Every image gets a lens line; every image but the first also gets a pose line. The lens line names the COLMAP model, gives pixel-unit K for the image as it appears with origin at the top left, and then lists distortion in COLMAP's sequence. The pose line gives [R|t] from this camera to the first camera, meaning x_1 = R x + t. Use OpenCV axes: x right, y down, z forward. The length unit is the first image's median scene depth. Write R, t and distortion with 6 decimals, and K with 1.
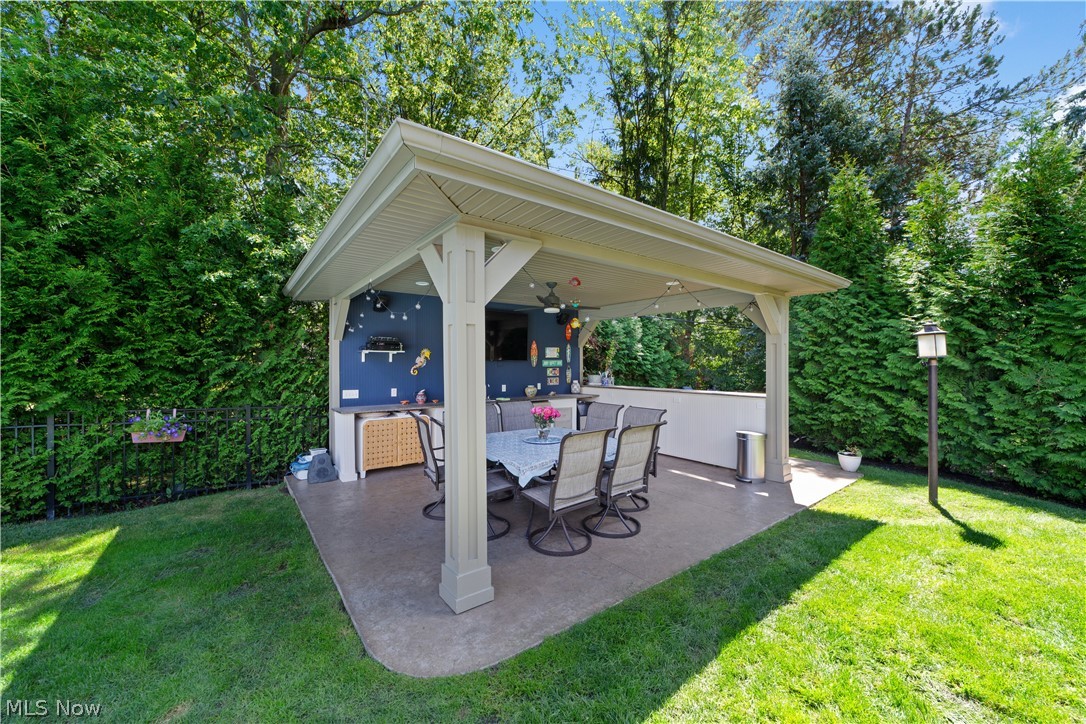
lens RADIAL K [[415.1, 0, 543.0], [0, 415.1, 362.0], [0, 0, 1]] dist [-0.000056, -0.000005]
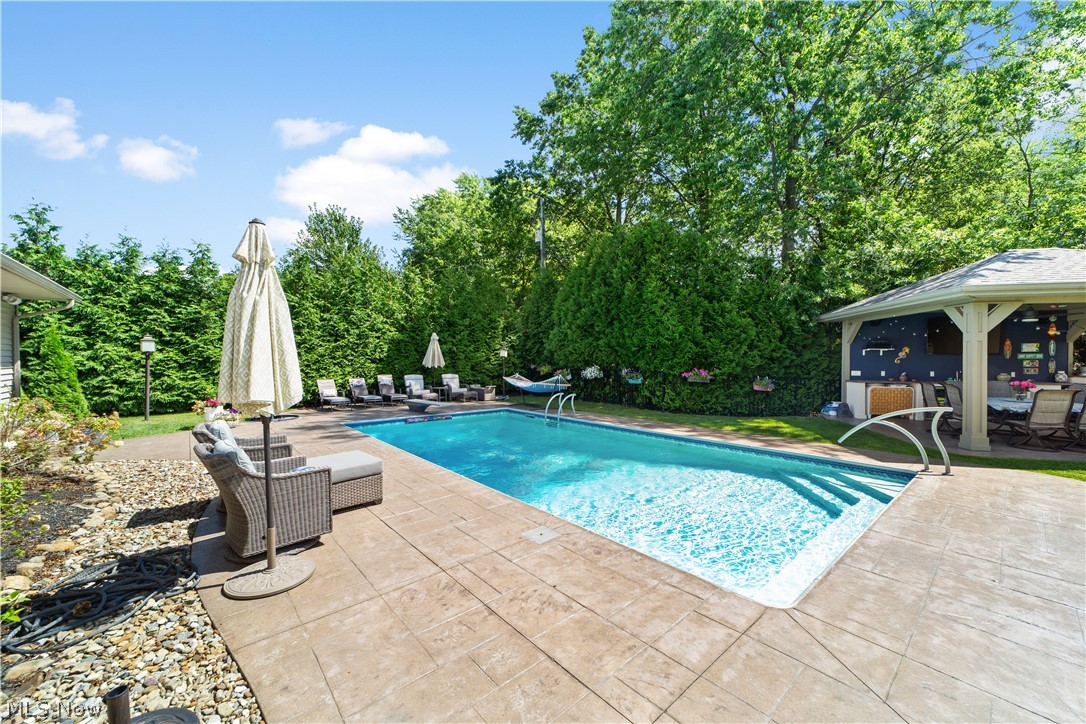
lens RADIAL K [[433.4, 0, 543.0], [0, 433.4, 362.0], [0, 0, 1]] dist [0.000106, 0.010824]
pose [[0.687462, 0.016547, -0.726032, -0.029663], [0.002986, 0.999668, 0.025611, -0.023827], [0.726214, -0.019775, 0.687184, -1.286649]]
